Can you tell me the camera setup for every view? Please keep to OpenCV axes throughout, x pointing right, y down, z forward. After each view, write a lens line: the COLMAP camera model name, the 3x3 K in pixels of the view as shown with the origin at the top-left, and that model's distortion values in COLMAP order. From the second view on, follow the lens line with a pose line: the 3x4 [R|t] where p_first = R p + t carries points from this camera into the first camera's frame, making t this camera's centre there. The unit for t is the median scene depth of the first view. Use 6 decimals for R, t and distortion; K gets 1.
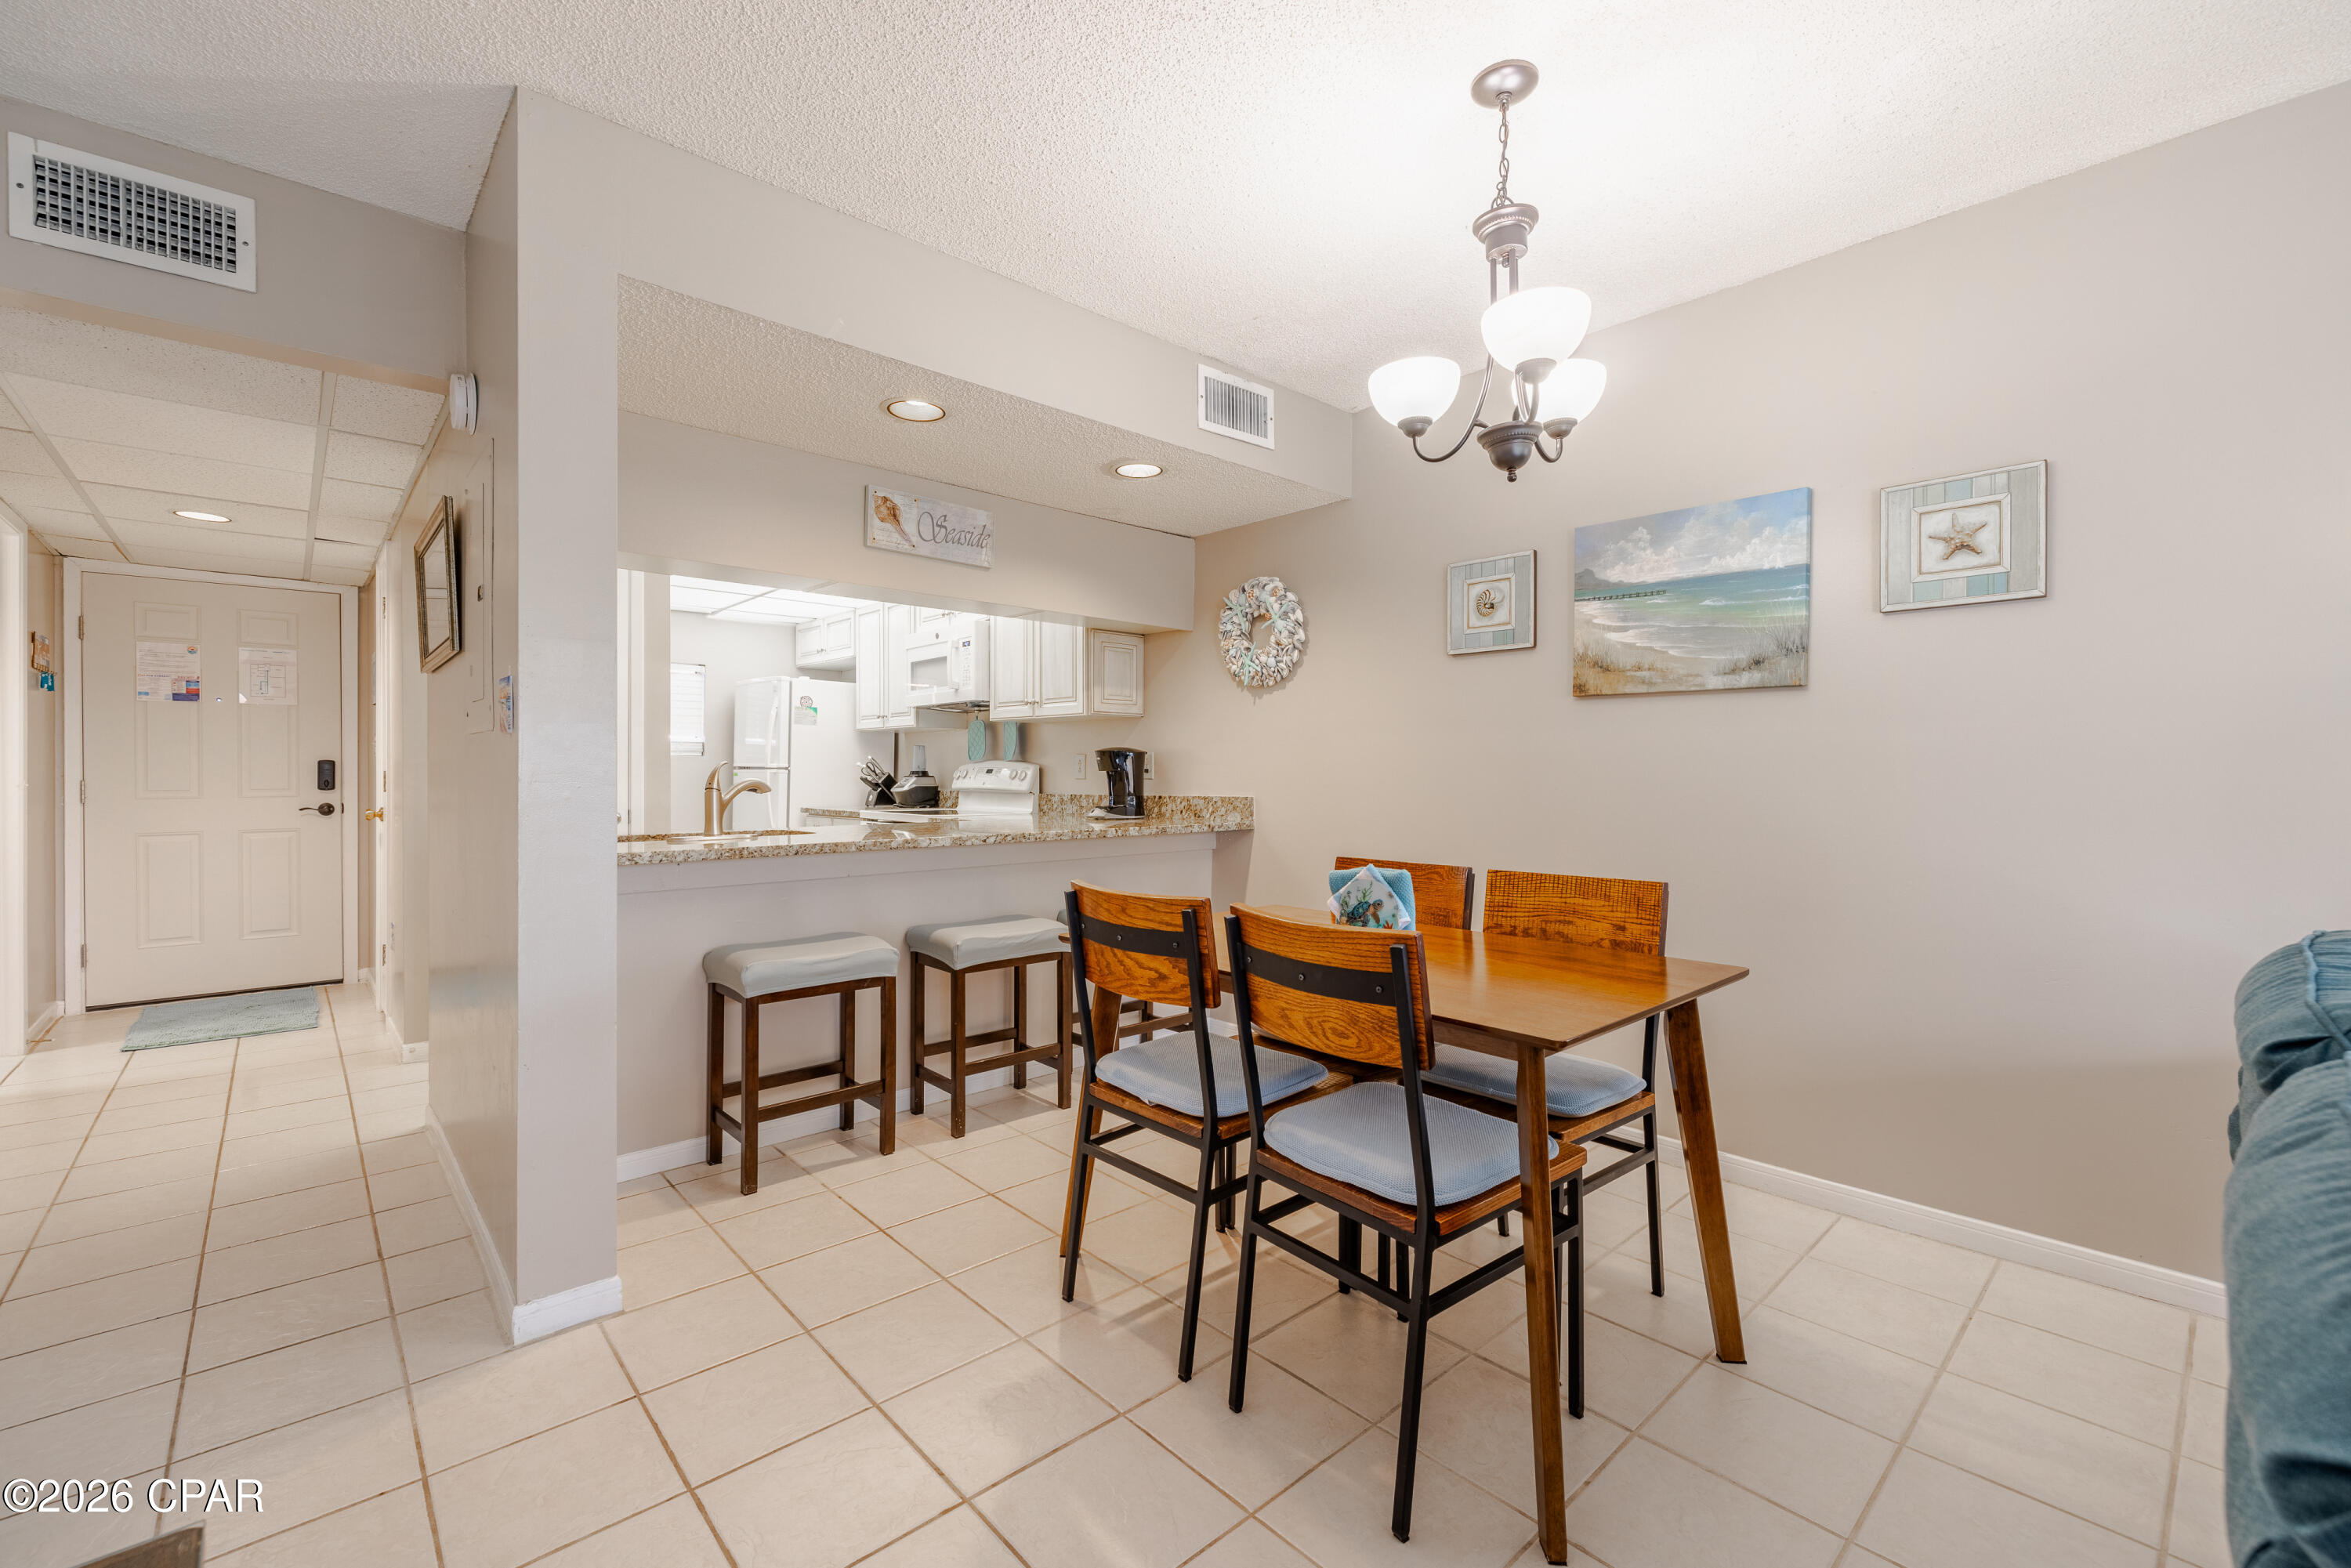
lens RADIAL K [[993.1, 0, 1162.4], [0, 993.1, 777.0], [0, 0, 1]] dist [-0.003208, -0.000094]
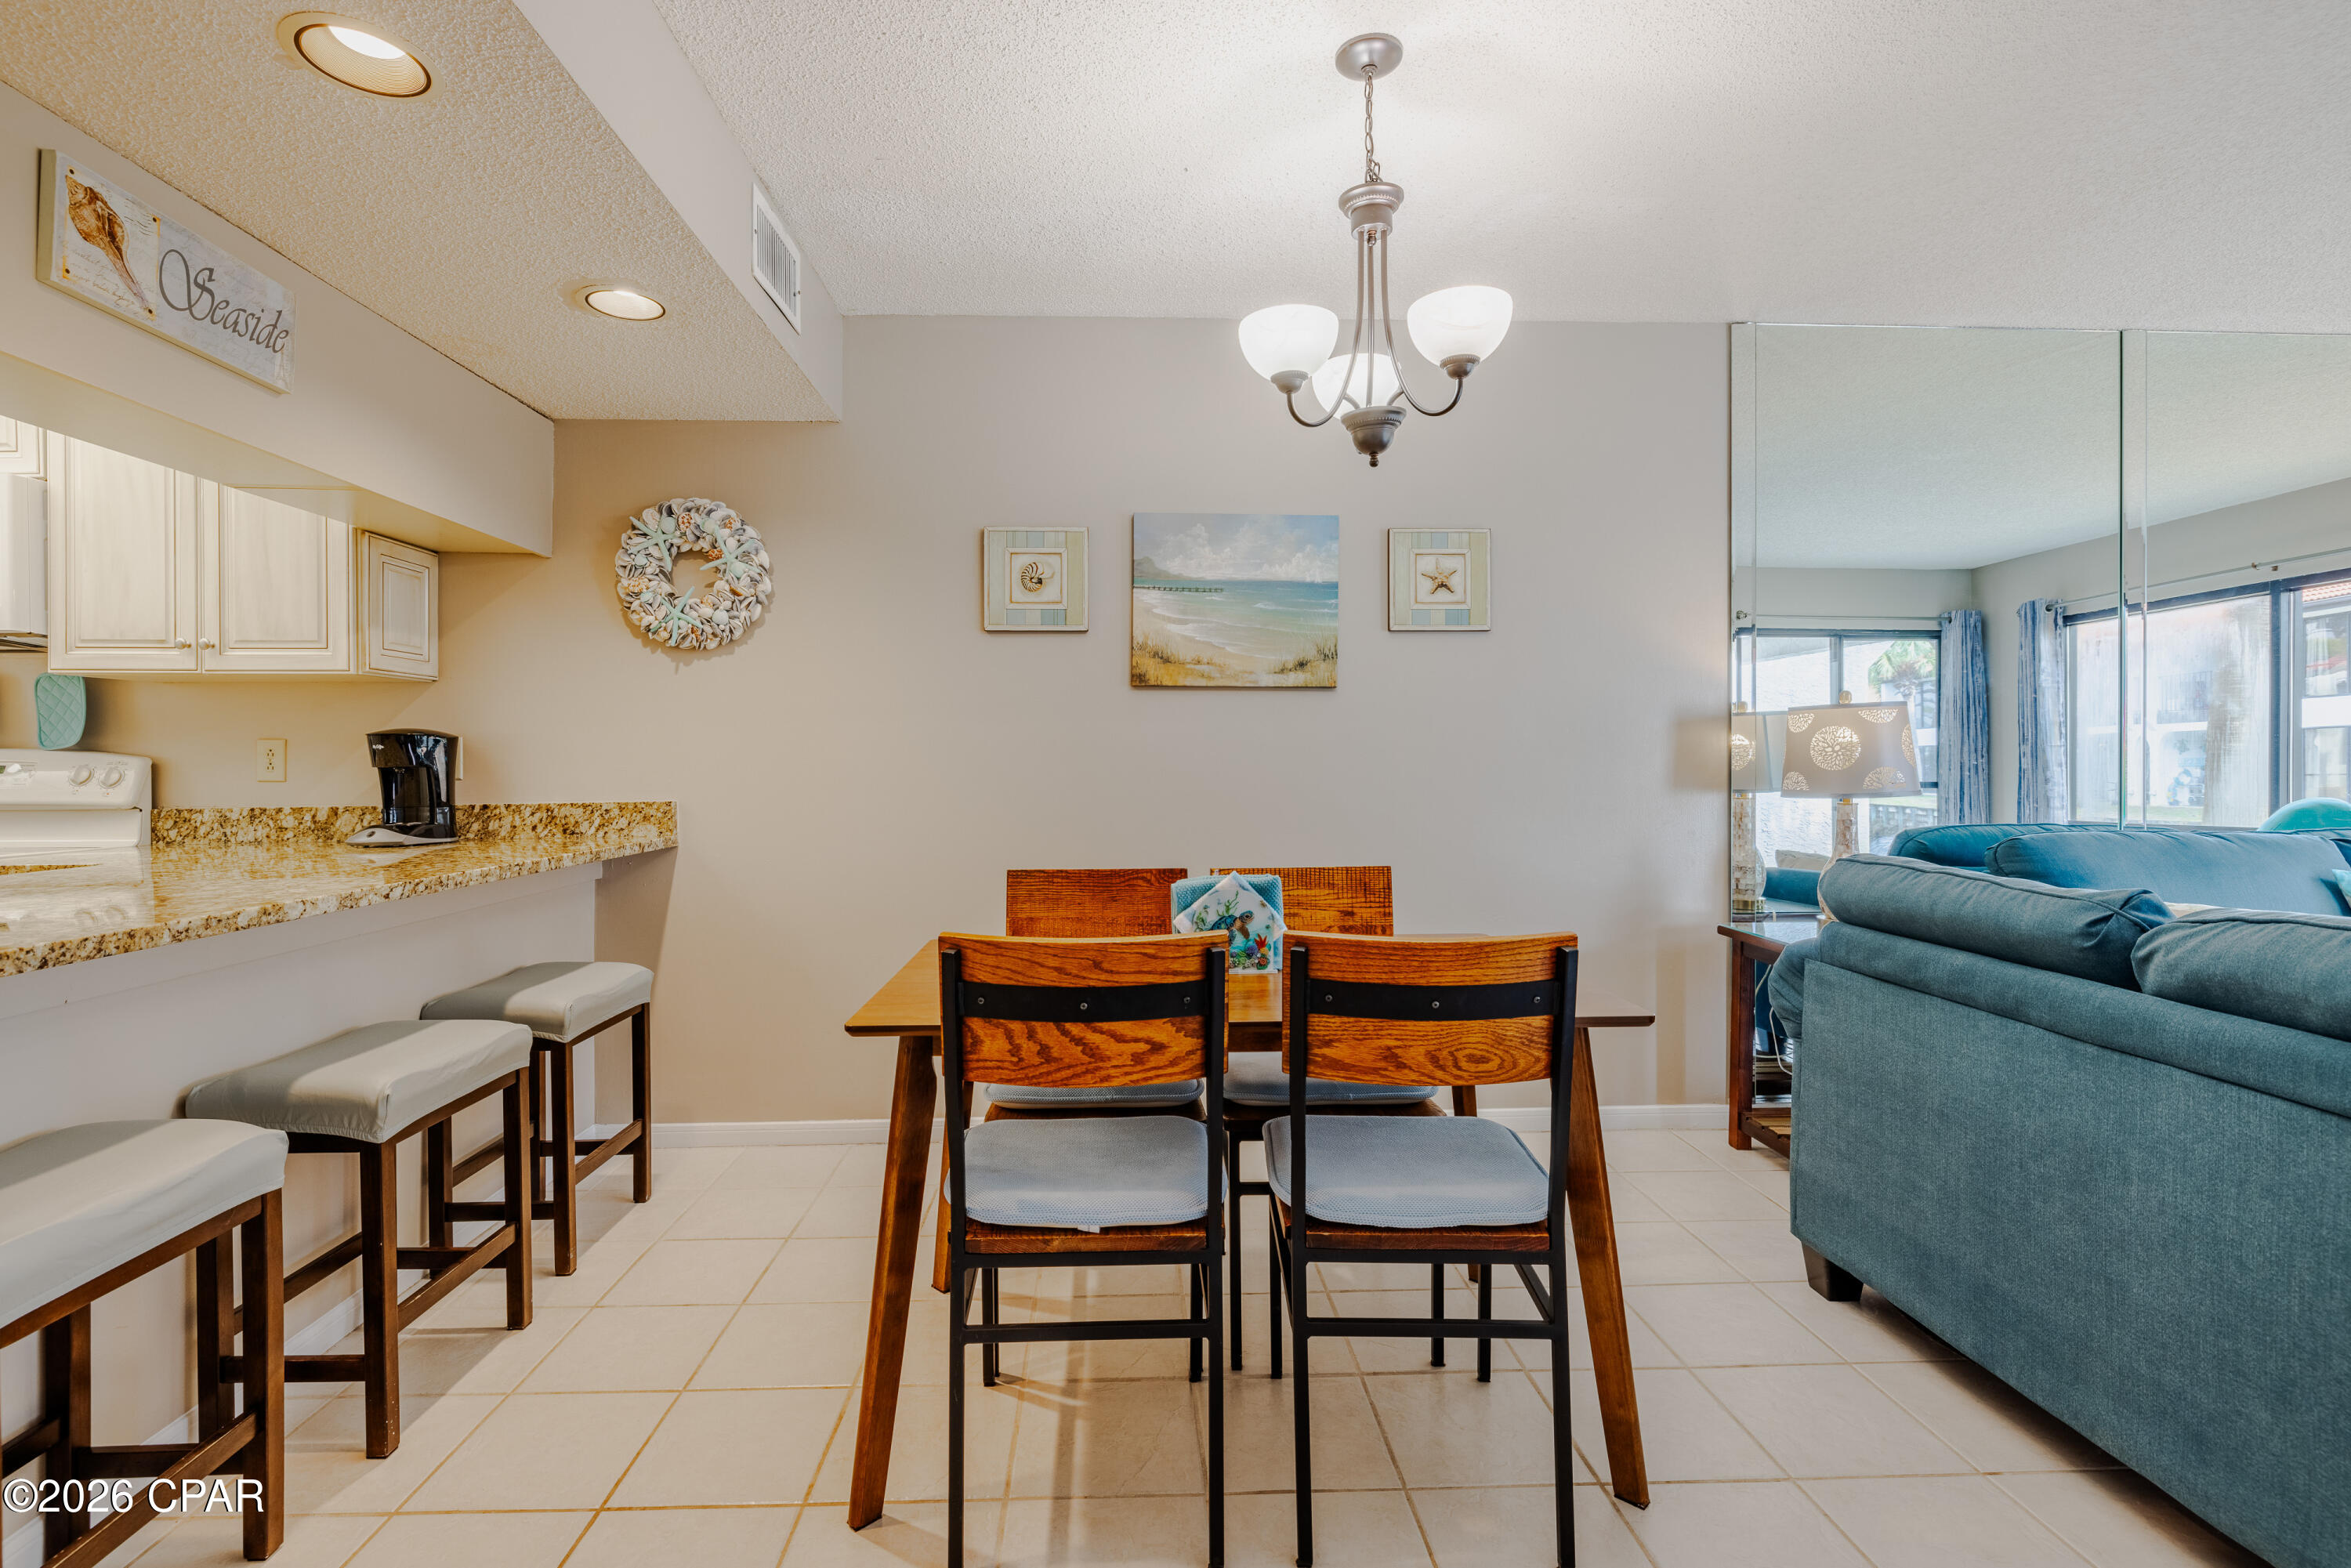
lens RADIAL K [[1069.9, 0, 1143.4], [0, 1069.9, 767.7], [0, 0, 1]] dist [-0.008953, 0.002994]
pose [[0.638010, -0.008382, 0.769982, -0.303568], [0.009778, 0.999948, 0.002784, -0.003033], [-0.769966, 0.005753, 0.638059, 0.253124]]
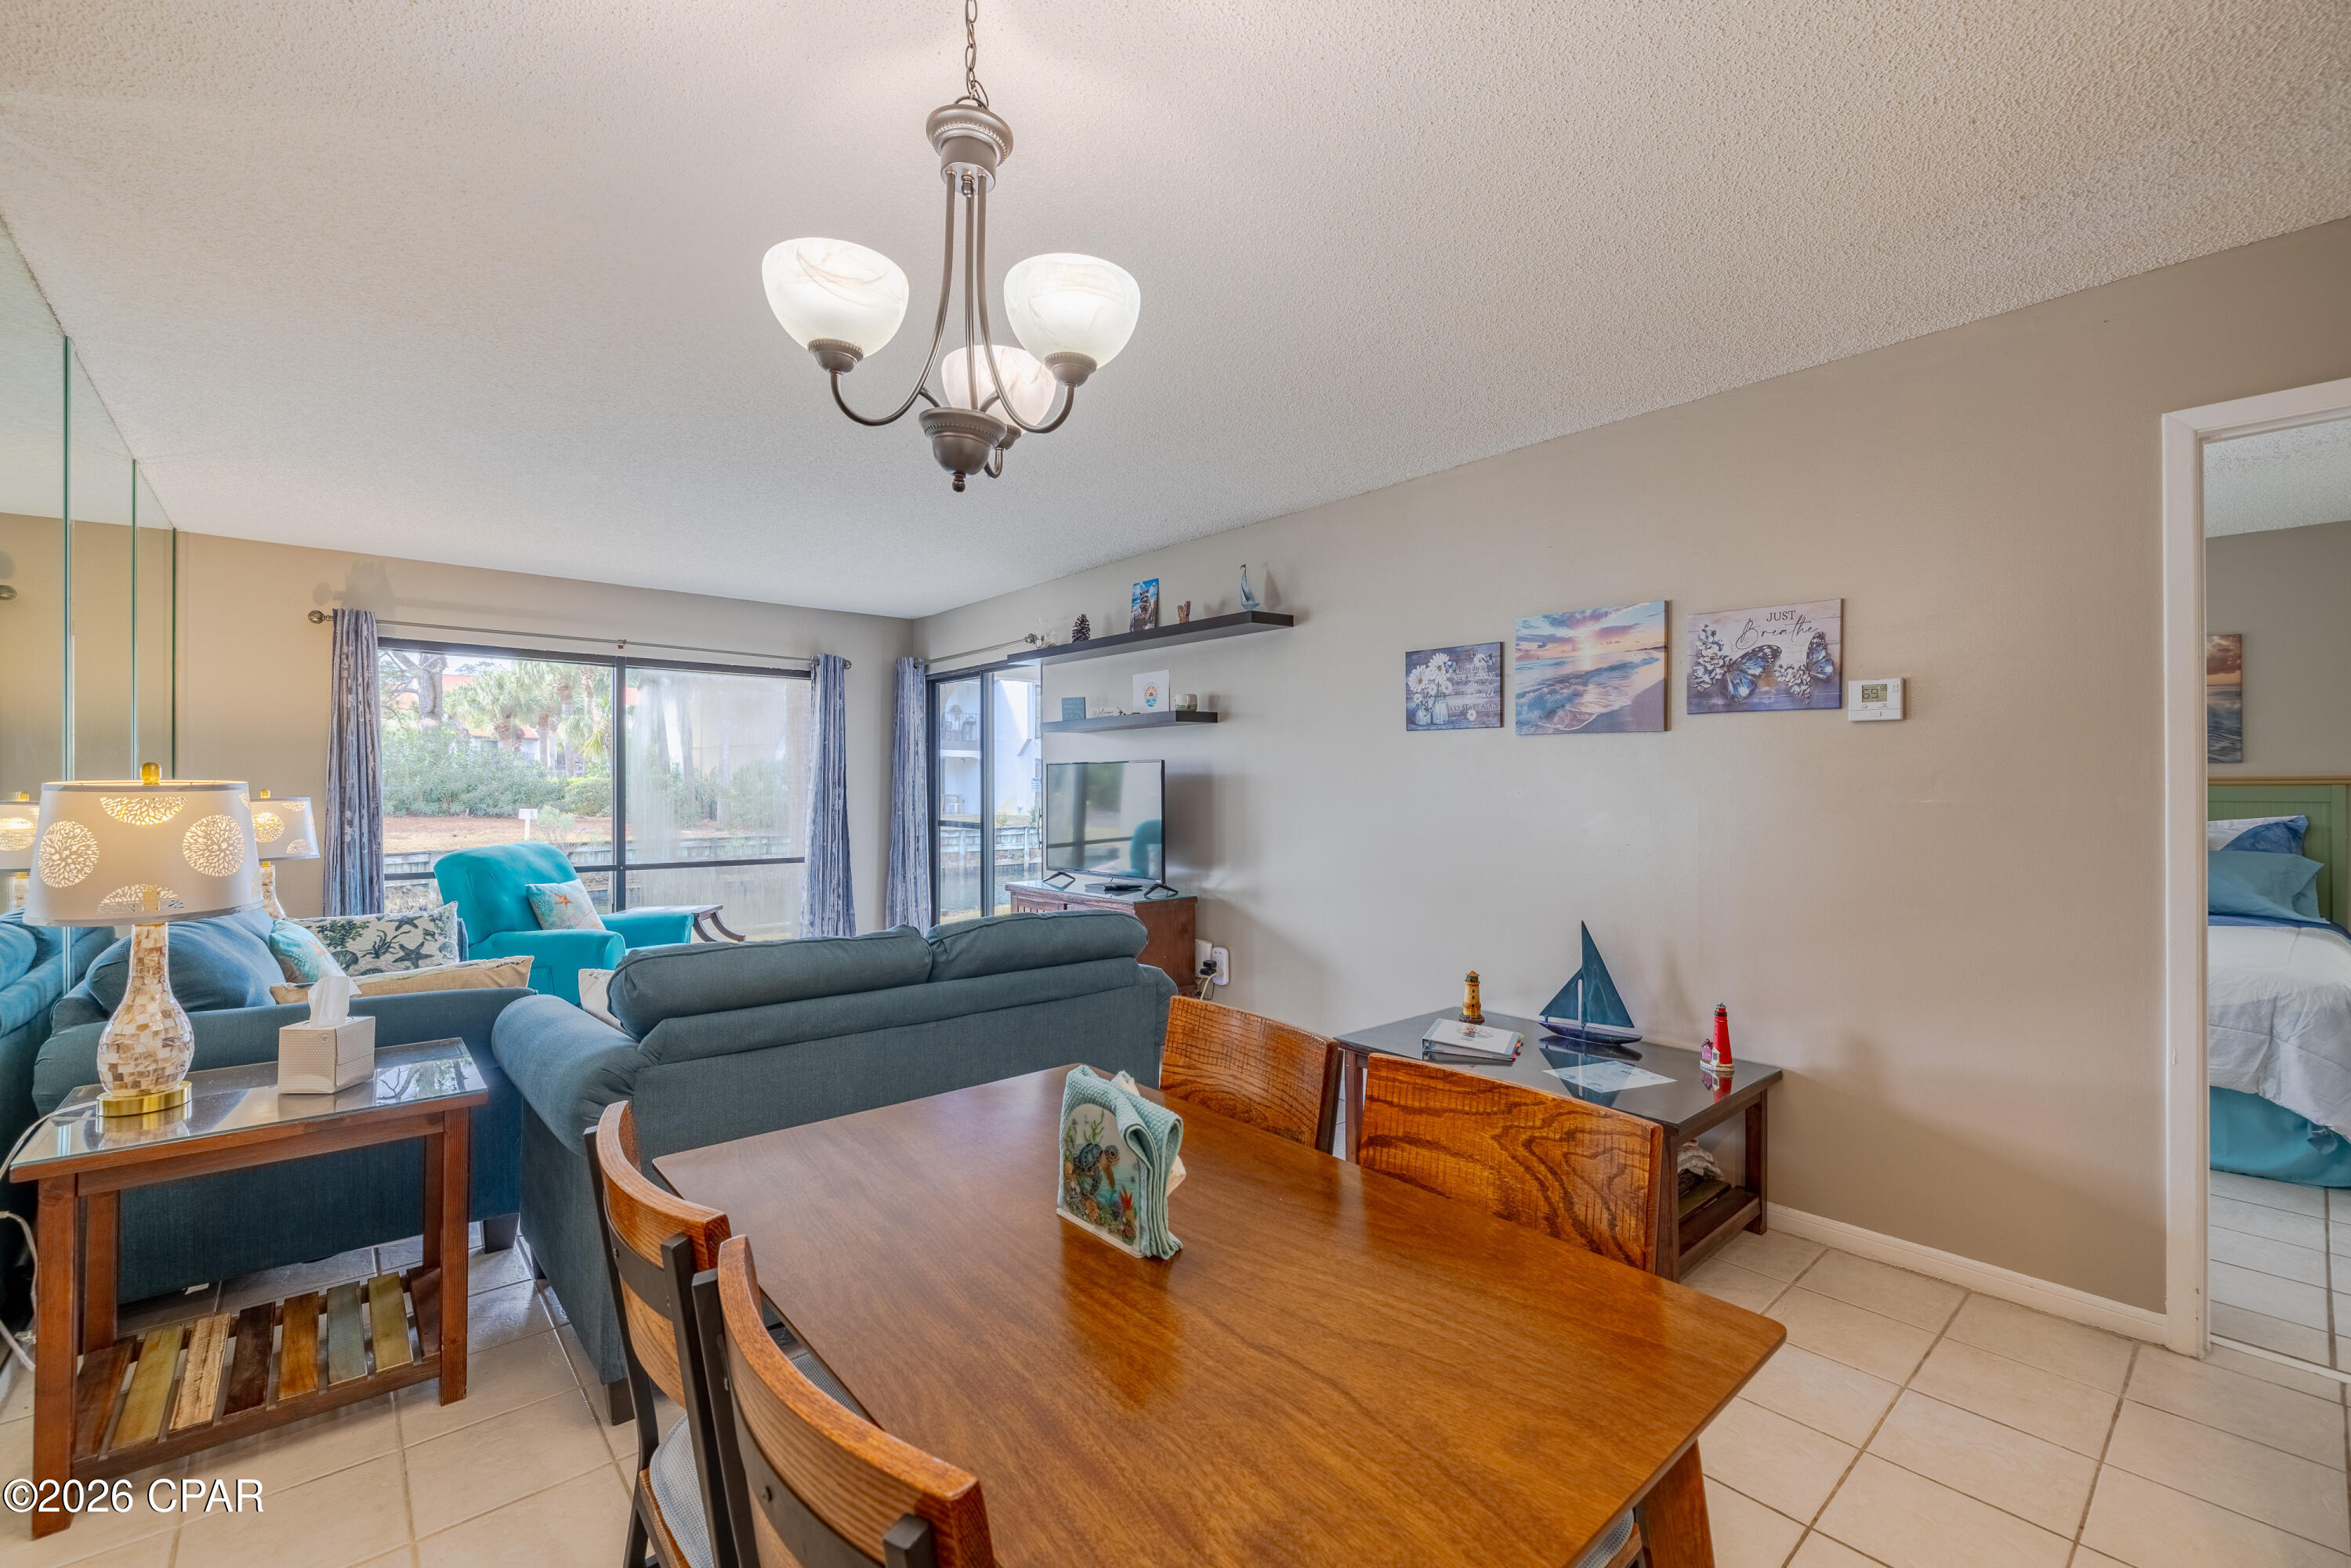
lens RADIAL K [[993.1, 0, 1180.2], [0, 993.1, 777.3], [0, 0, 1]] dist [-0.003208, -0.000094]
pose [[-0.999912, 0.000601, 0.013226, 0.086237], [0.000645, 0.999994, 0.003347, -0.046997], [-0.013224, 0.003355, -0.999907, 0.857585]]
